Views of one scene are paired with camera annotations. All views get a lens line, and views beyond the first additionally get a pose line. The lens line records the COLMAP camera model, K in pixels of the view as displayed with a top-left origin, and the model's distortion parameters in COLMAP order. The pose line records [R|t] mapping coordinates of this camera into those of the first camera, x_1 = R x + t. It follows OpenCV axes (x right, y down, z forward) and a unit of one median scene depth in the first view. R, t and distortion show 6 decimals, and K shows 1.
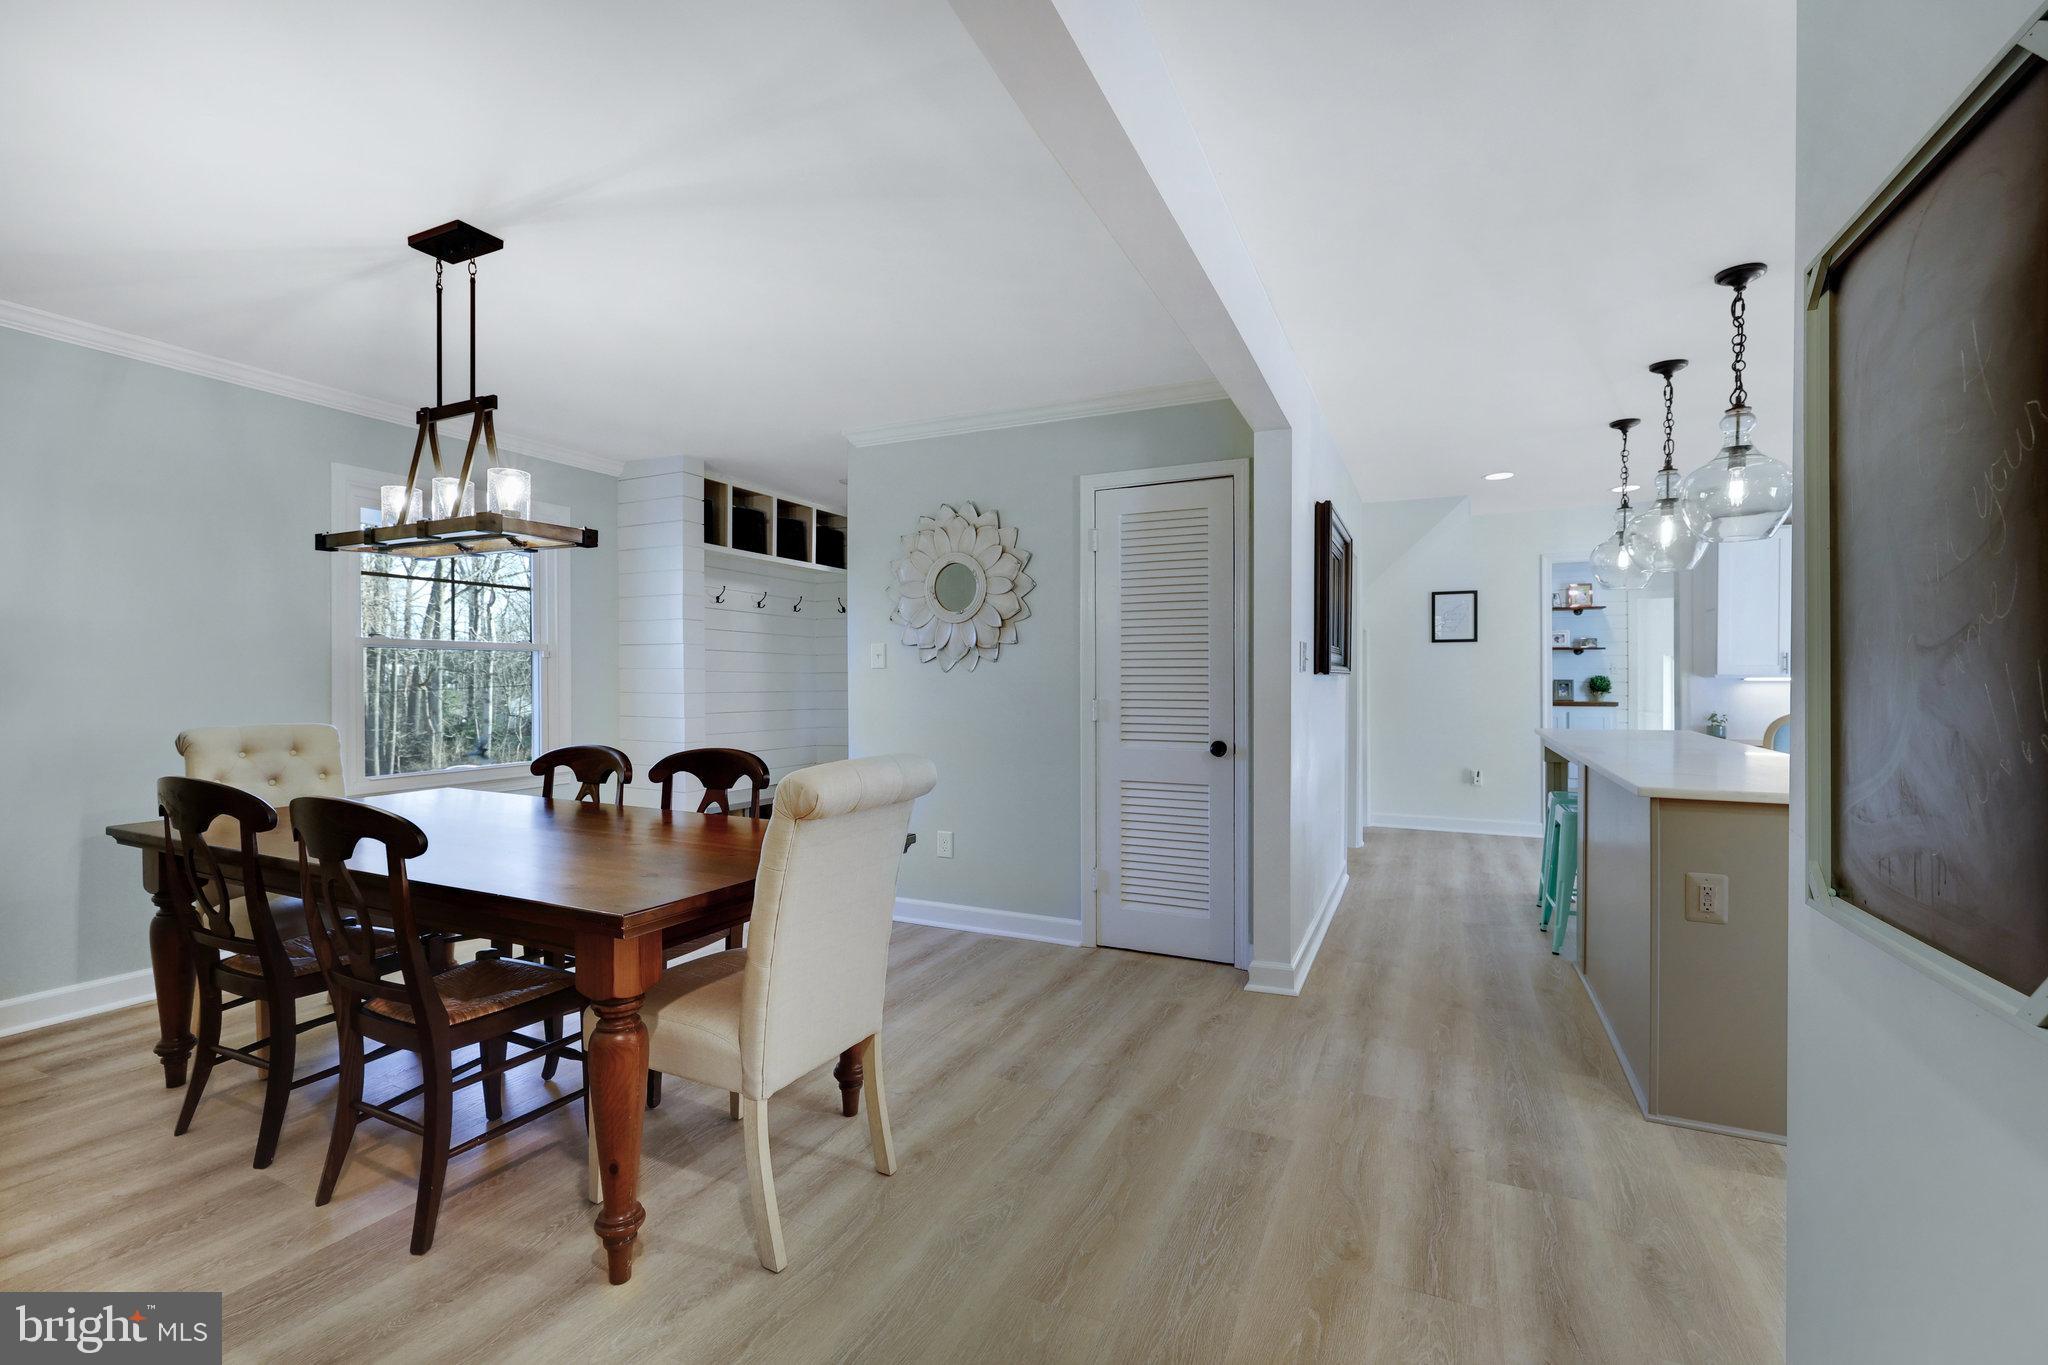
lens RADIAL K [[887.9, 0, 1017.4], [0, 887.9, 684.9], [0, 0, 1]] dist [0.000267, -0.000146]
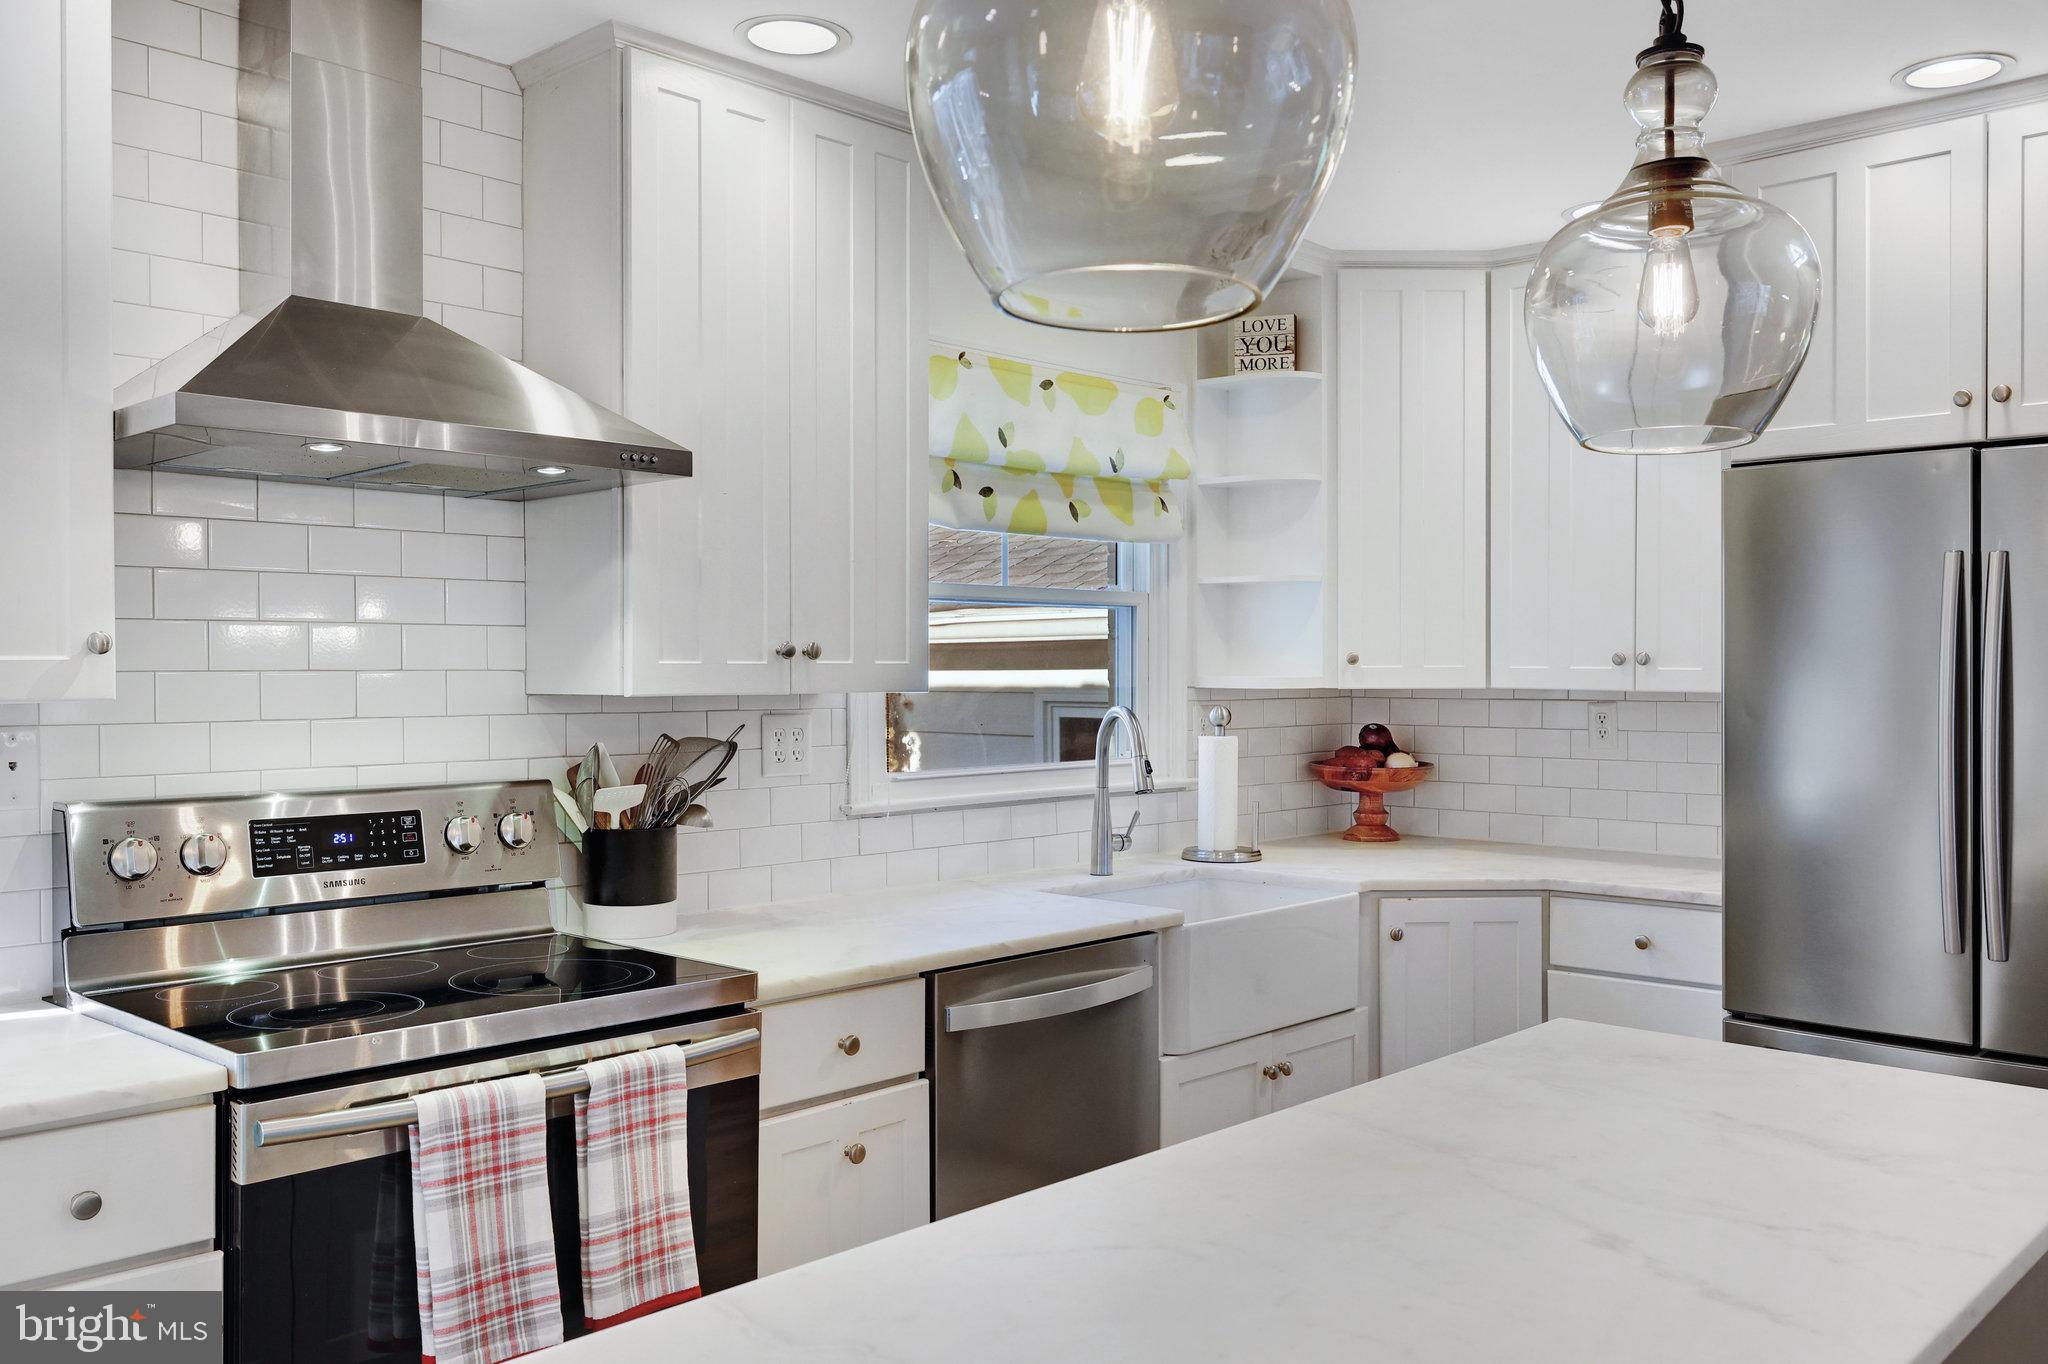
lens RADIAL K [[1672.3, 0, 1024.0], [0, 1672.3, 682.0], [0, 0, 1]] dist [0.005527, 0.003566]
pose [[-0.956650, -0.000444, 0.291238, 0.672525], [0.003142, 0.999925, 0.011845, -0.063124], [-0.291222, 0.012247, -0.956577, 1.300417]]
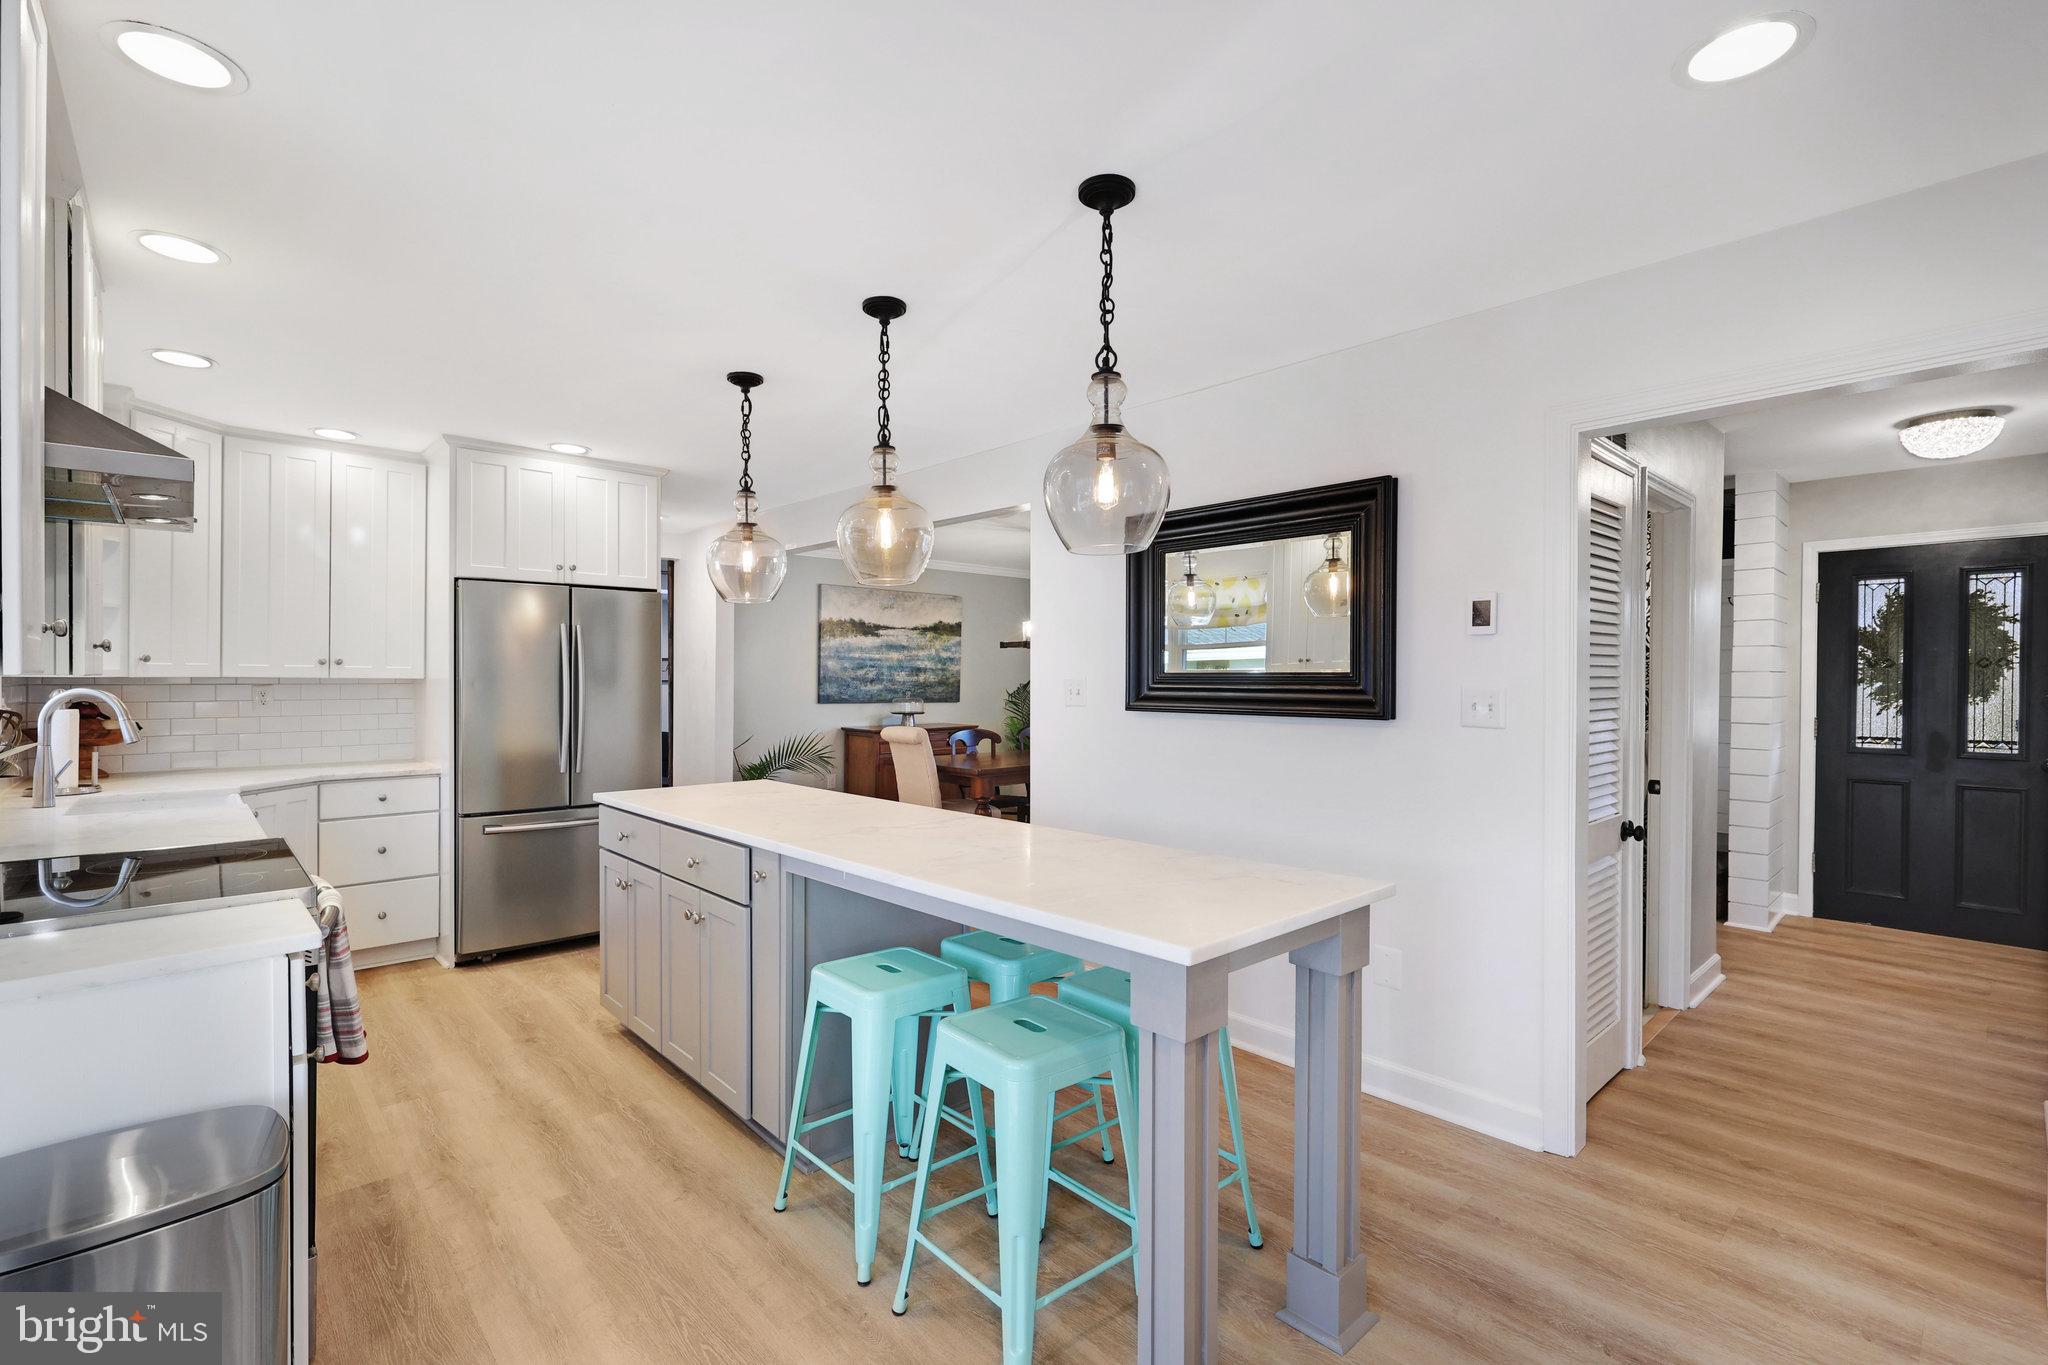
lens RADIAL K [[887.9, 0, 1017.4], [0, 887.9, 684.9], [0, 0, 1]] dist [0.000267, -0.000146]
pose [[-0.364720, 0.010604, -0.931057, 1.385935], [-0.007138, 0.999874, 0.014184, -0.056046], [0.931090, 0.011819, -0.364599, 1.377703]]
